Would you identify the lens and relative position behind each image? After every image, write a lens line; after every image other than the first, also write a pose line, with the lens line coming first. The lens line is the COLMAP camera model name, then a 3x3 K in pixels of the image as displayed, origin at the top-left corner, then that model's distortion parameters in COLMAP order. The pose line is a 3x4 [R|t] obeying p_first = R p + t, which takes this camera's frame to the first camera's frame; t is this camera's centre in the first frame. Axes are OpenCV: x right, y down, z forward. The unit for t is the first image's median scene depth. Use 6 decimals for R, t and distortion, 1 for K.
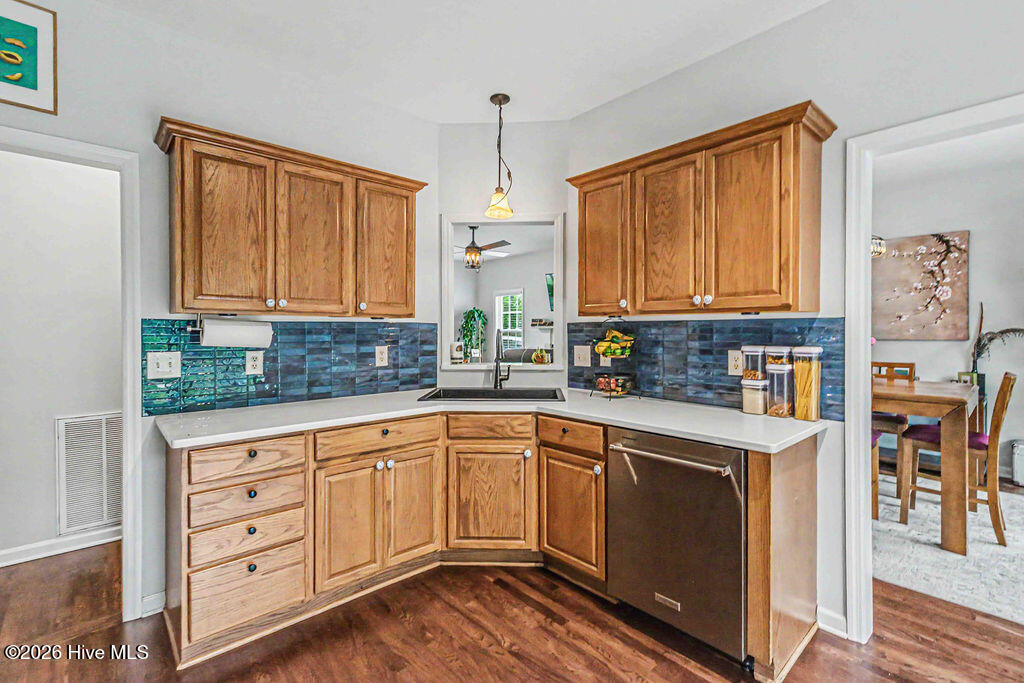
lens RADIAL K [[467.9, 0, 514.0], [0, 467.9, 331.6], [0, 0, 1]] dist [0.011727, 0.000224]
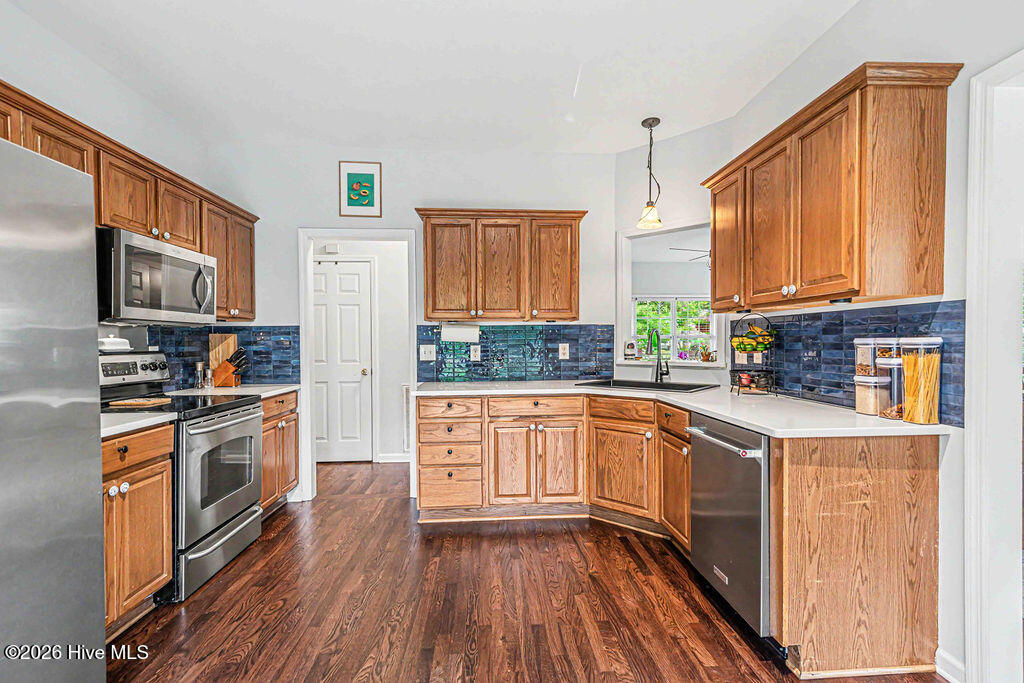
lens RADIAL K [[476.9, 0, 514.7], [0, 476.9, 347.2], [0, 0, 1]] dist [0.012454, -0.003254]
pose [[0.775693, 0.002316, -0.631106, 0.543897], [0.003935, 0.999956, 0.008506, 0.036732], [0.631098, -0.009081, 0.775650, -0.117144]]
